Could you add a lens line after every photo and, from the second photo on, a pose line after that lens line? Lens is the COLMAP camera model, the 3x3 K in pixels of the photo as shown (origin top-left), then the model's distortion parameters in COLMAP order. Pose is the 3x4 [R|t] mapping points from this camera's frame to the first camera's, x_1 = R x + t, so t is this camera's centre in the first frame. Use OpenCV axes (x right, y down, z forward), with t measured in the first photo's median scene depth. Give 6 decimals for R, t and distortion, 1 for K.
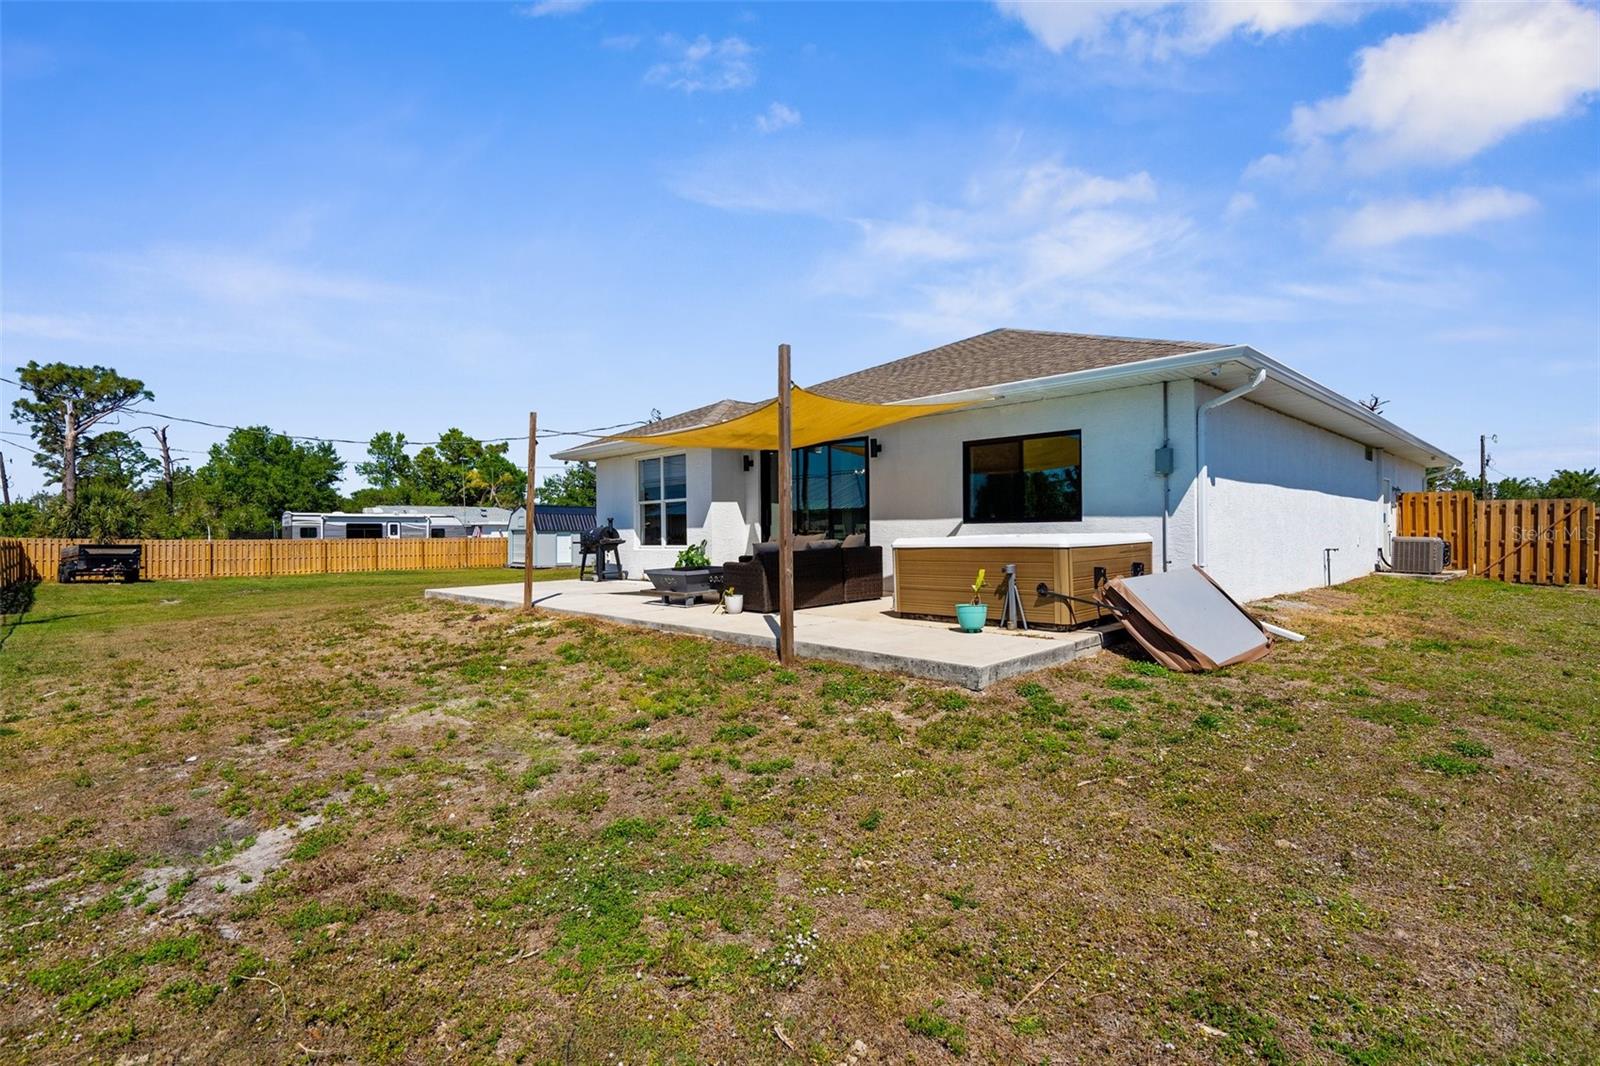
lens RADIAL K [[751.6, 0, 800.0], [0, 751.6, 533.0], [0, 0, 1]] dist [-0.001486, 0.000503]
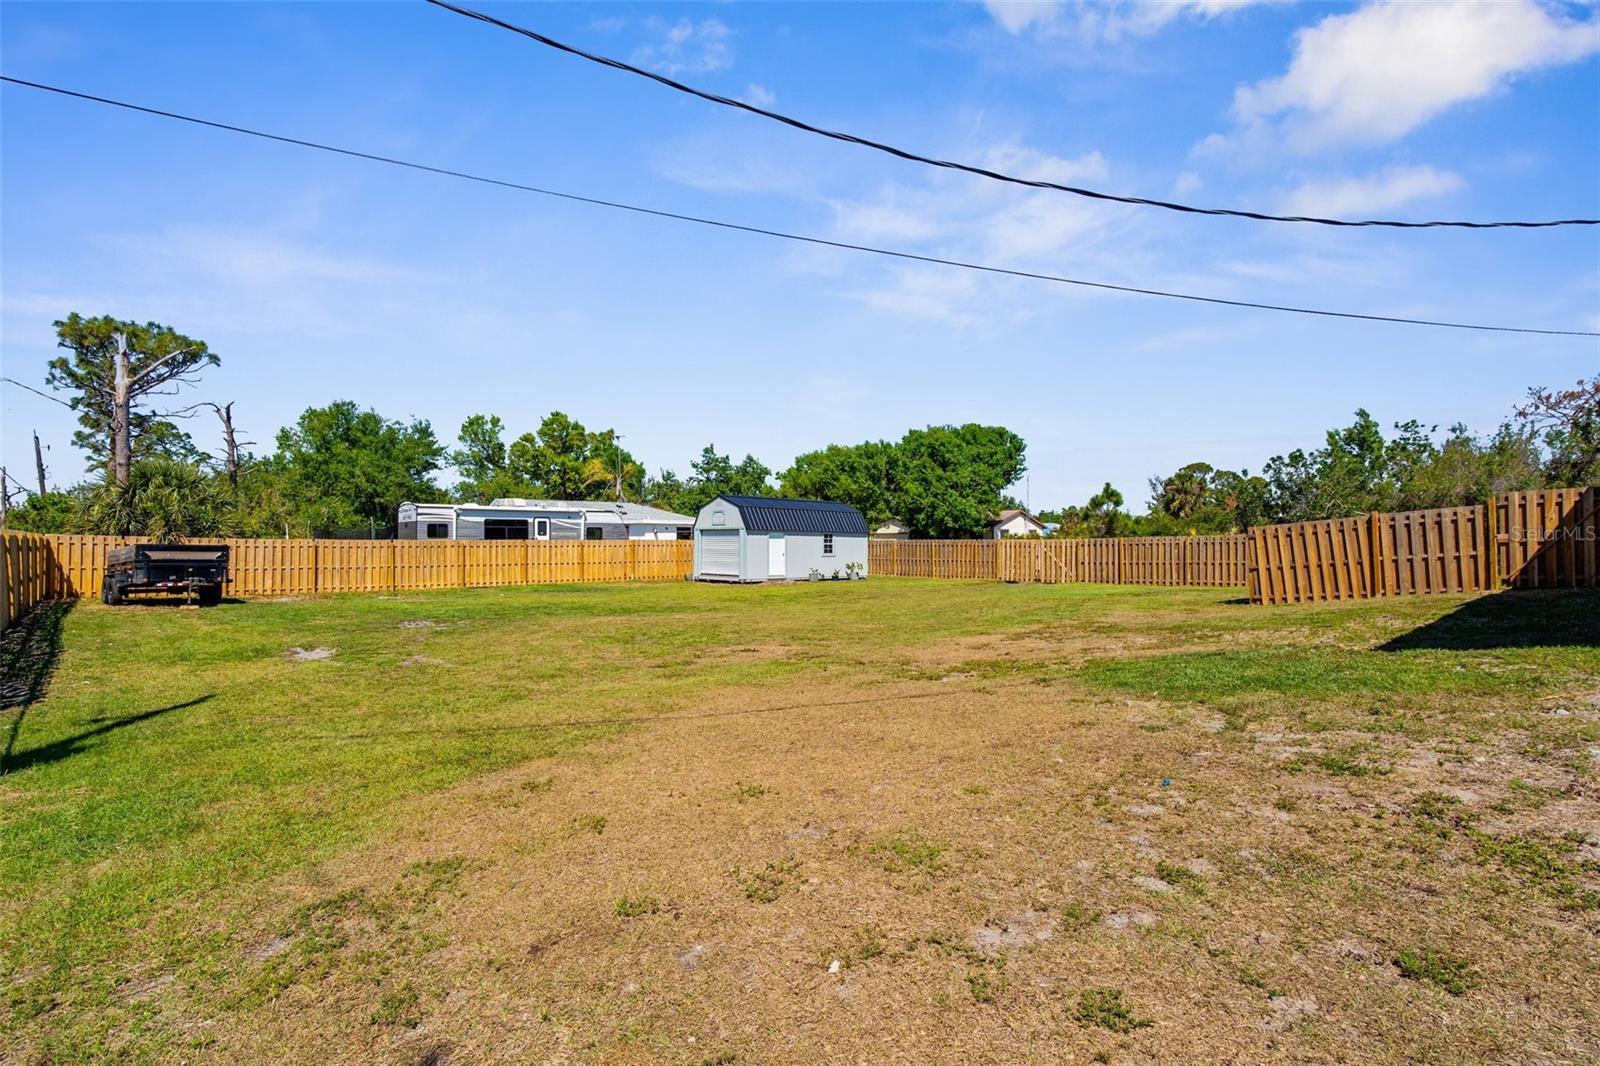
lens RADIAL K [[751.6, 0, 800.0], [0, 751.6, 533.0], [0, 0, 1]] dist [-0.001486, 0.000503]
pose [[0.999561, 0.006656, -0.028872, -0.264401], [-0.006912, 0.999937, -0.008793, 0.005121], [0.028811, 0.008988, 0.999544, 0.265025]]
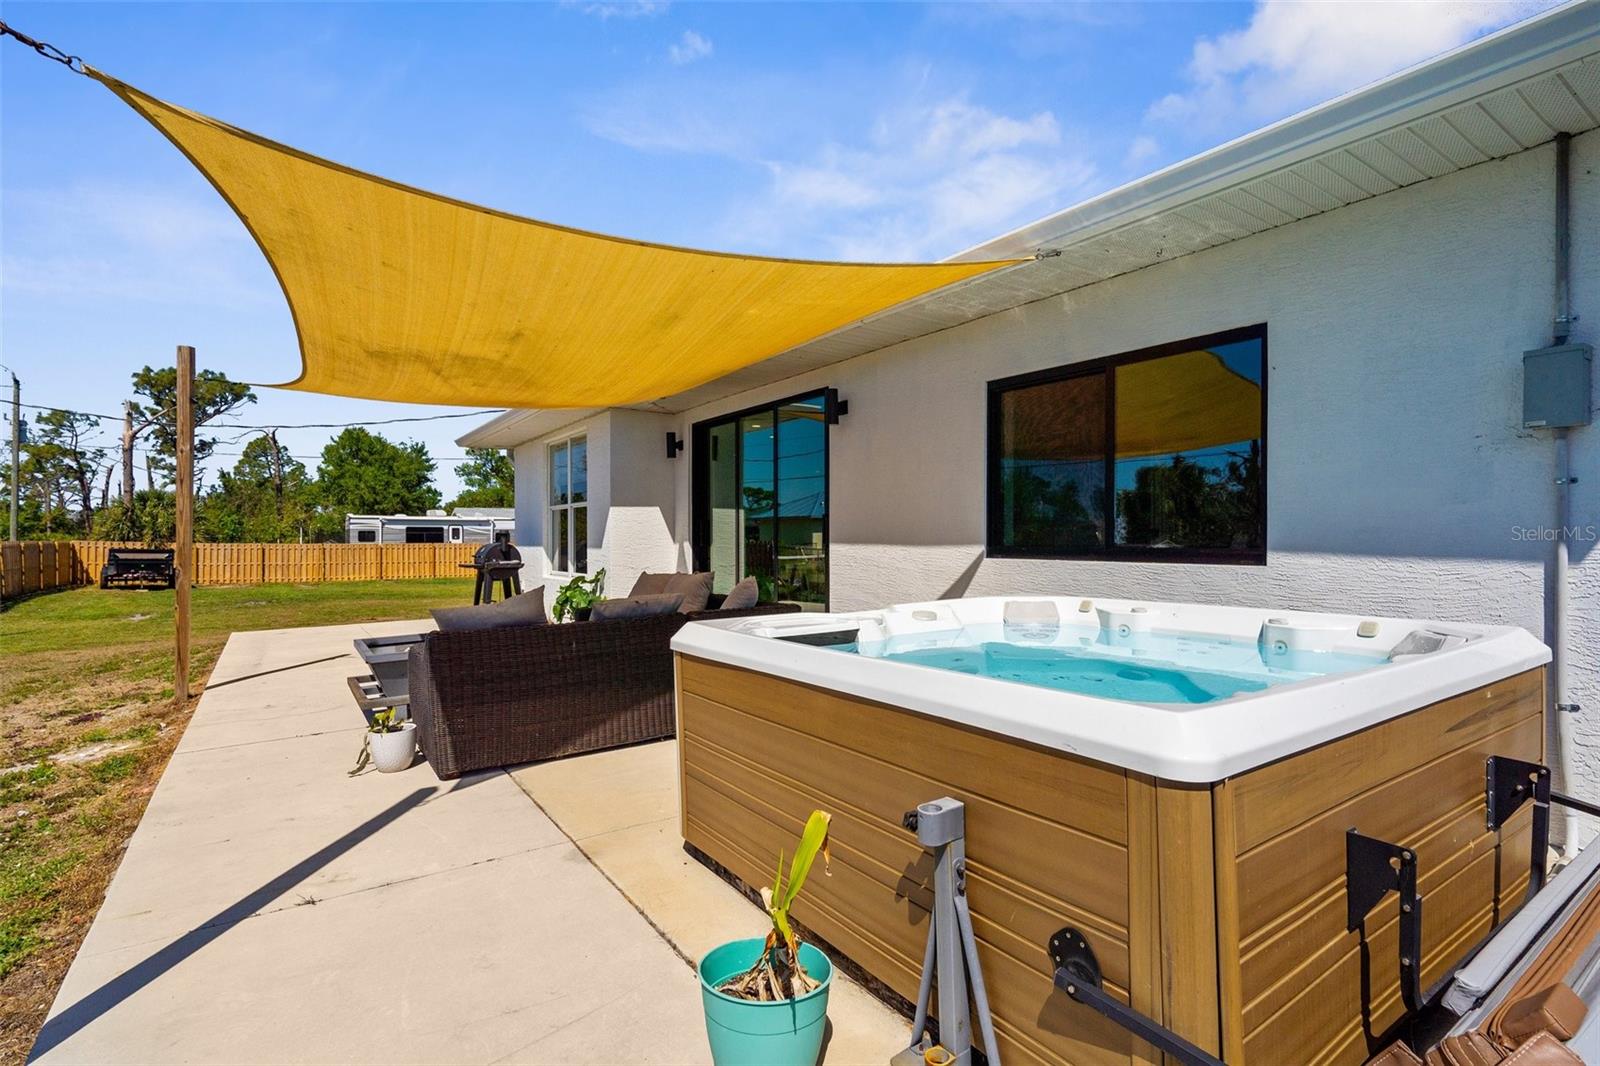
lens RADIAL K [[769.5, 0, 800.0], [0, 769.5, 533.0], [0, 0, 1]] dist [0.003983, 0.000587]
pose [[0.985185, 0.007888, -0.171316, 0.046580], [-0.008474, 0.999960, -0.002689, -0.006365], [0.171288, 0.004101, 0.985213, 0.128127]]
